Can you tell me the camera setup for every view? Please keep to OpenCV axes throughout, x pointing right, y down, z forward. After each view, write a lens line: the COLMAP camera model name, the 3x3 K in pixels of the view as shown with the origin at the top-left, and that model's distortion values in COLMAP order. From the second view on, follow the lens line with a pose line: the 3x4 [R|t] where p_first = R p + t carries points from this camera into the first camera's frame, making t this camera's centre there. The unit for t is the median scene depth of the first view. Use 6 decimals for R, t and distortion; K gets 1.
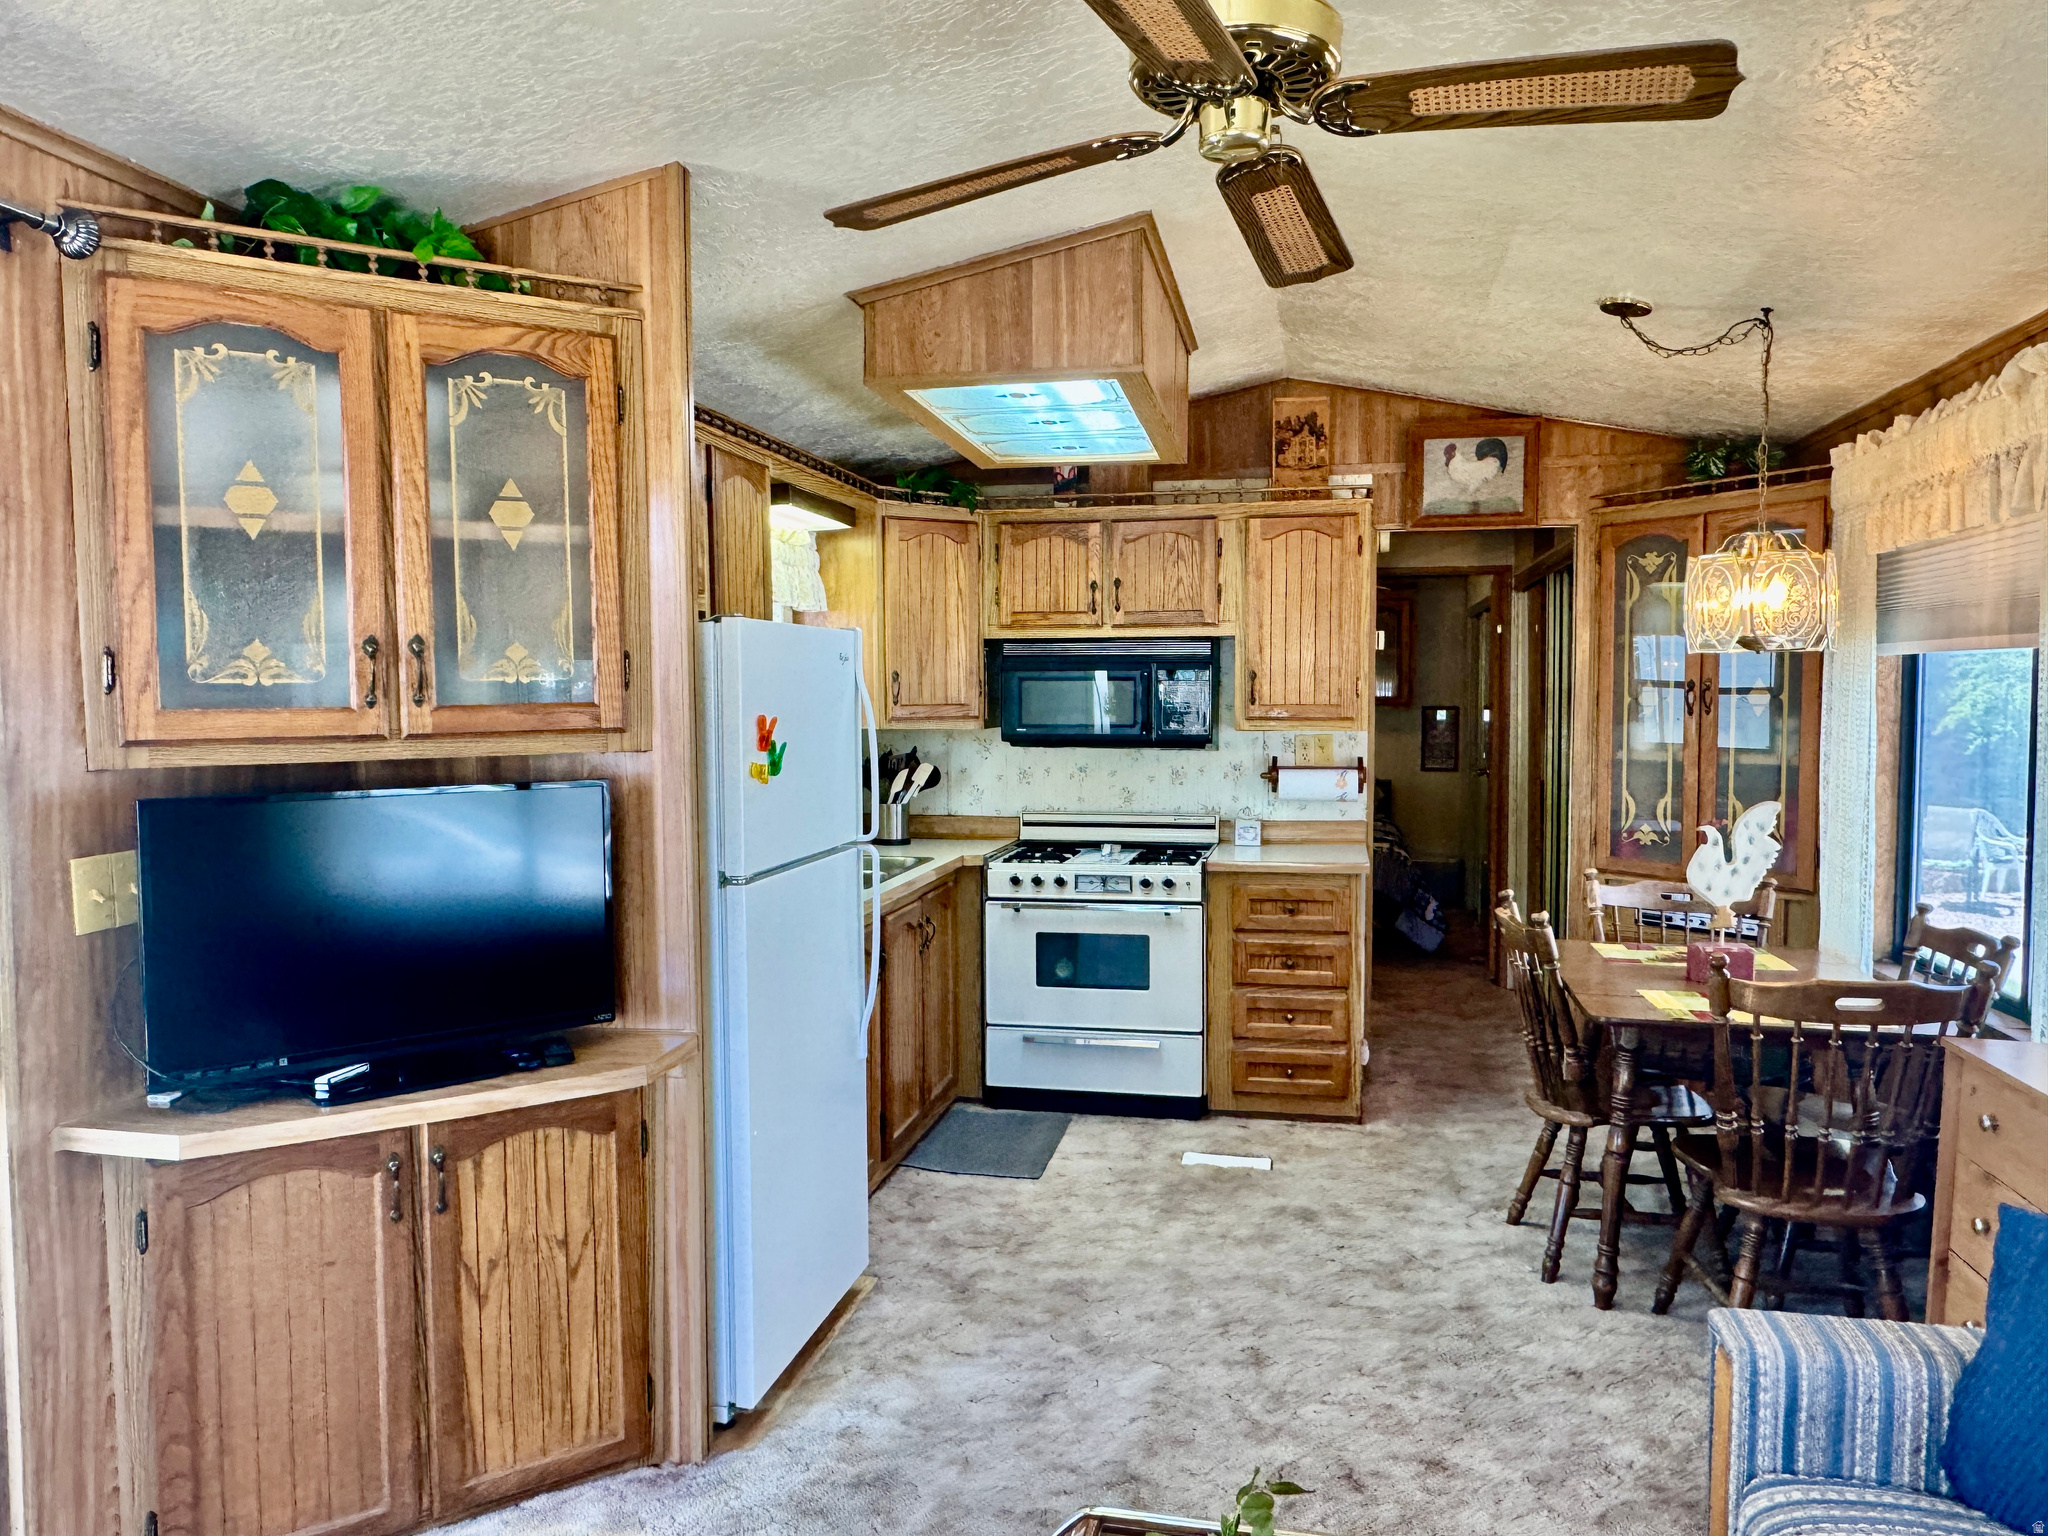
lens RADIAL K [[1431.0, 0, 1024.3], [0, 1431.0, 776.6], [0, 0, 1]] dist [-0.001655, 0.006361]
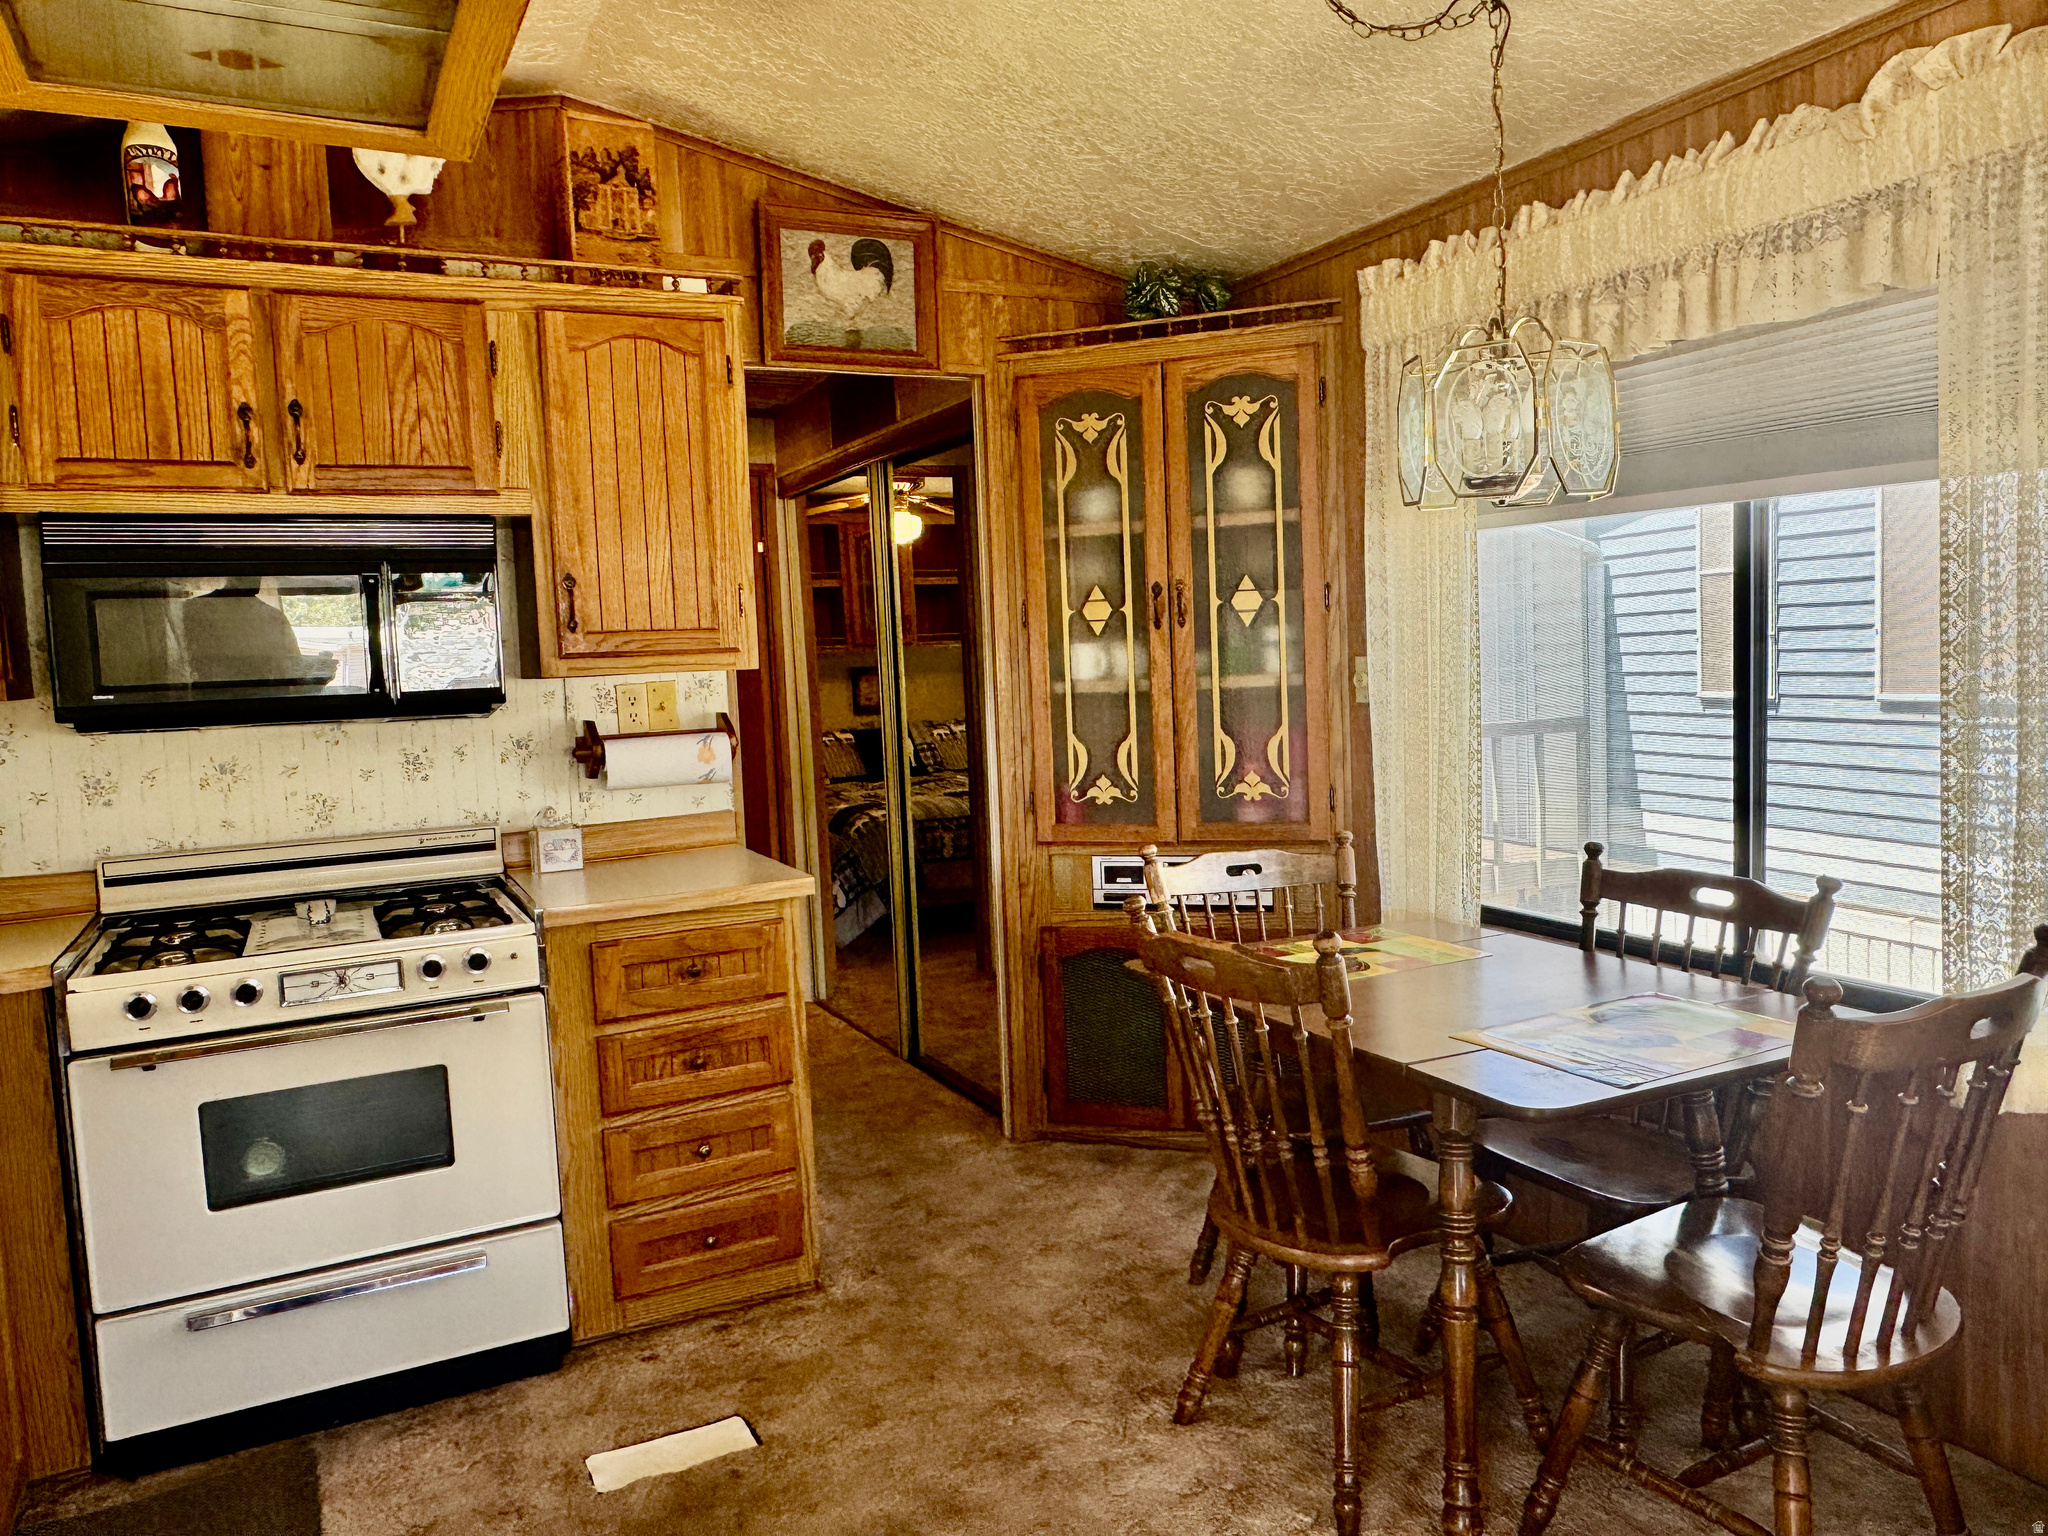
lens RADIAL K [[1431.0, 0, 1026.2], [0, 1431.0, 765.7], [0, 0, 1]] dist [-0.001655, 0.006361]
pose [[0.780515, -0.081161, 0.619846, -0.063443], [0.074970, 0.996533, 0.036081, -0.003033], [-0.620625, 0.018308, 0.783894, 0.424441]]
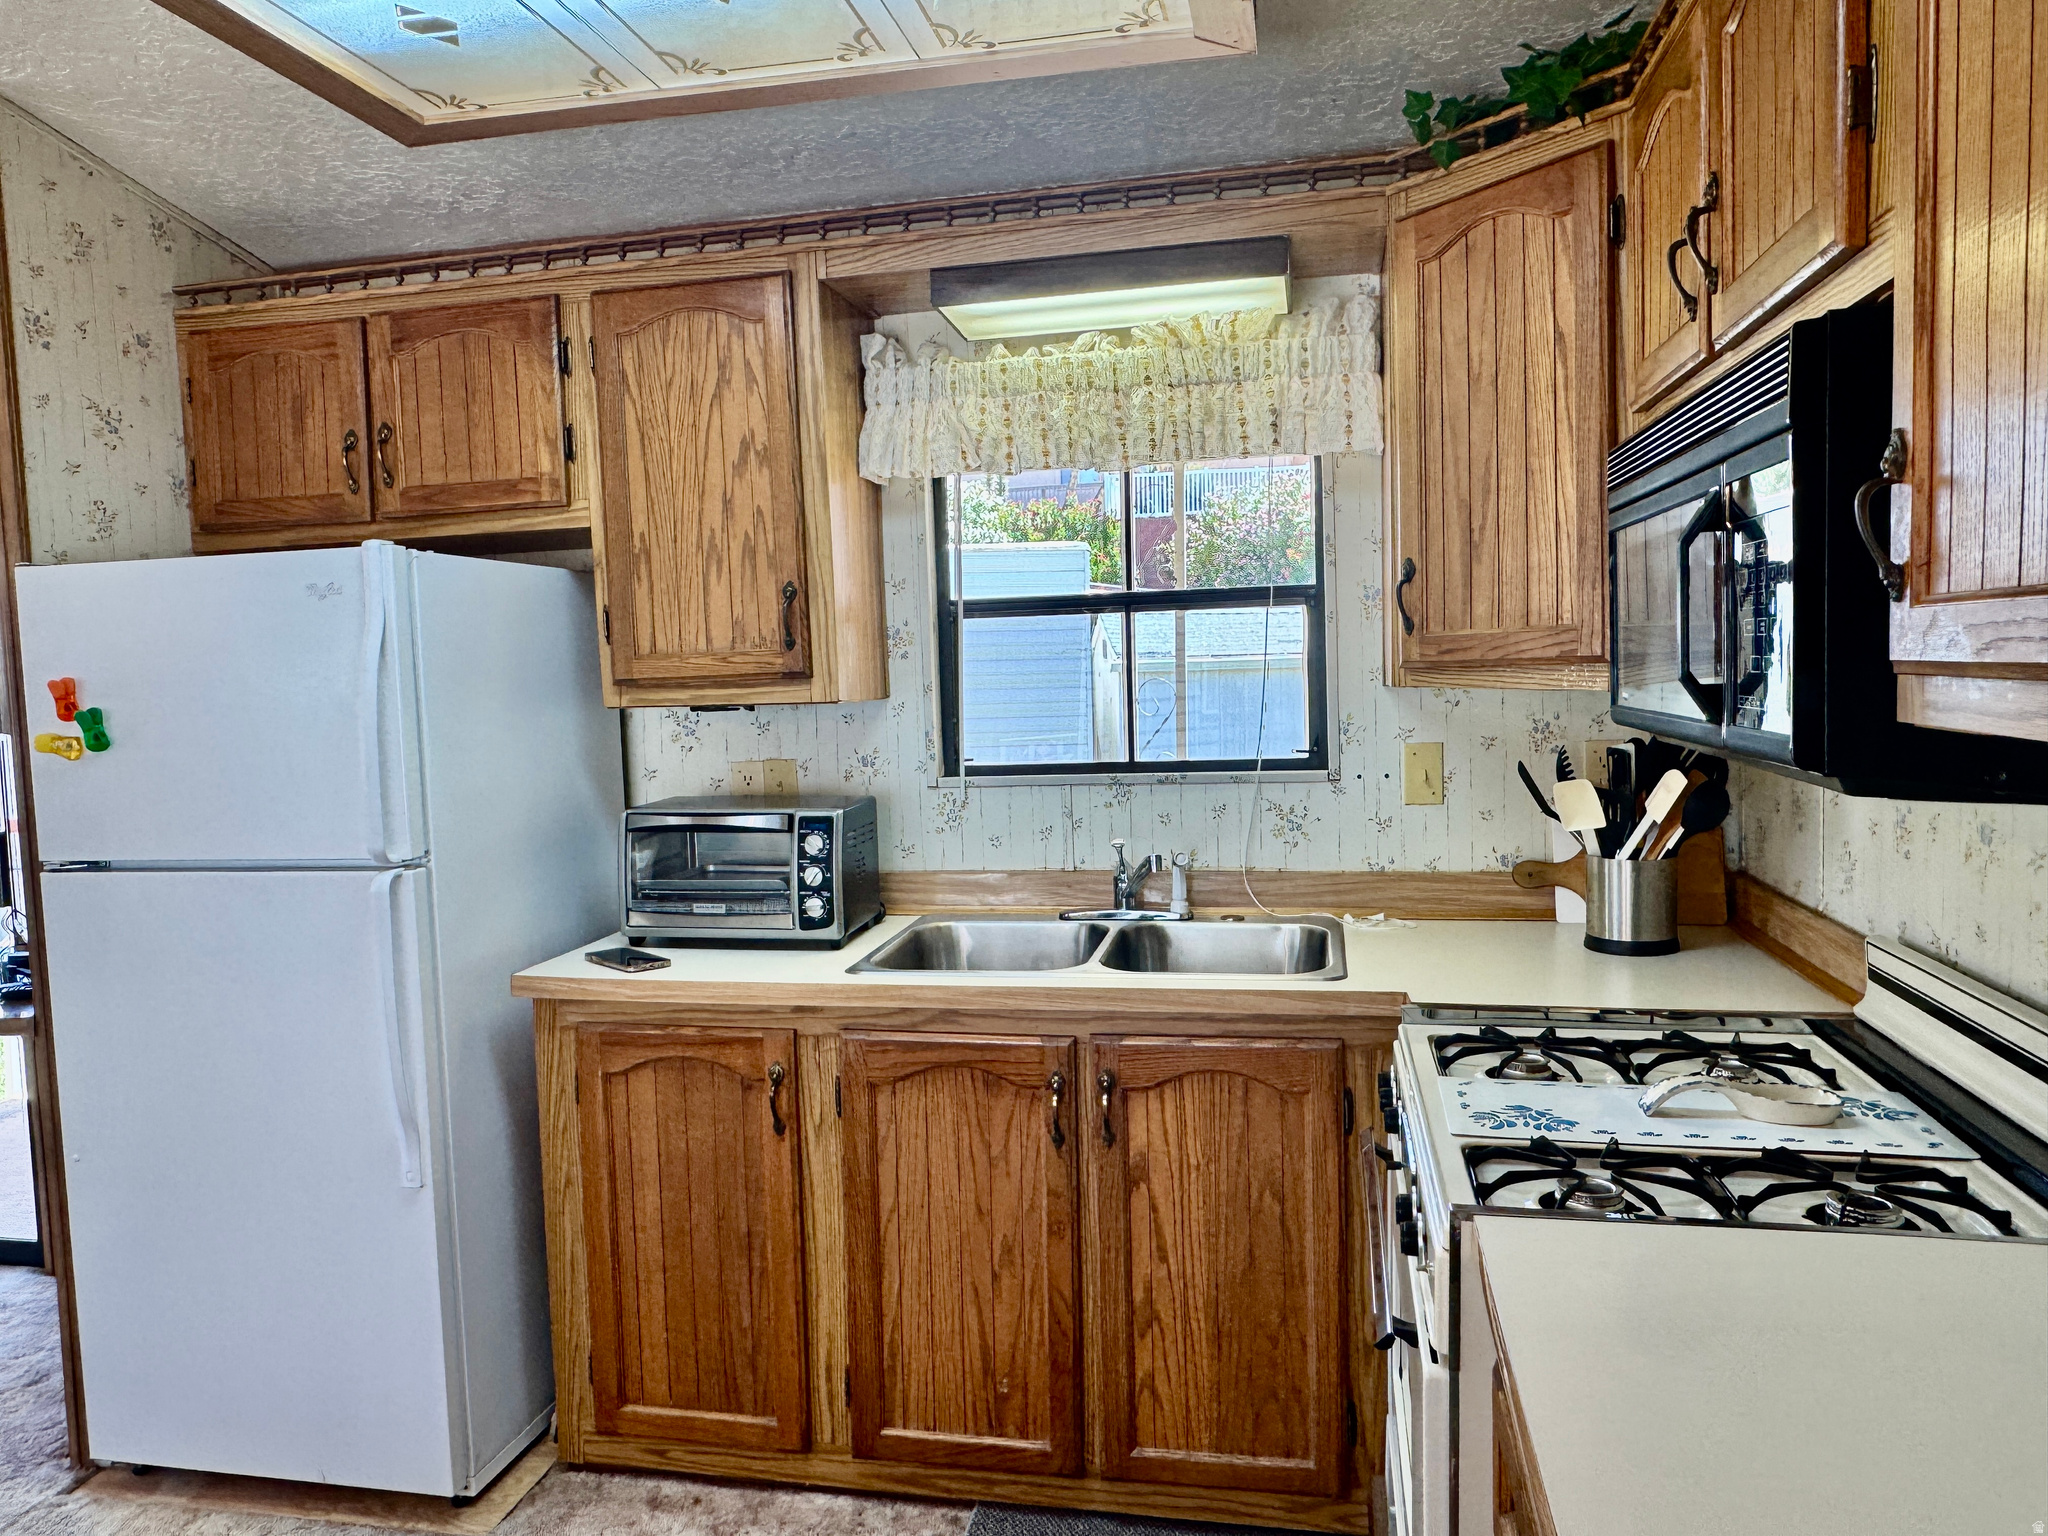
lens RADIAL K [[1431.0, 0, 1013.0], [0, 1431.0, 770.2], [0, 0, 1]] dist [-0.001655, 0.006361]
pose [[-0.016793, 0.078953, -0.996737, 0.366743], [-0.026996, 0.996478, 0.079387, -0.039279], [0.999494, 0.028241, -0.014602, 0.876401]]
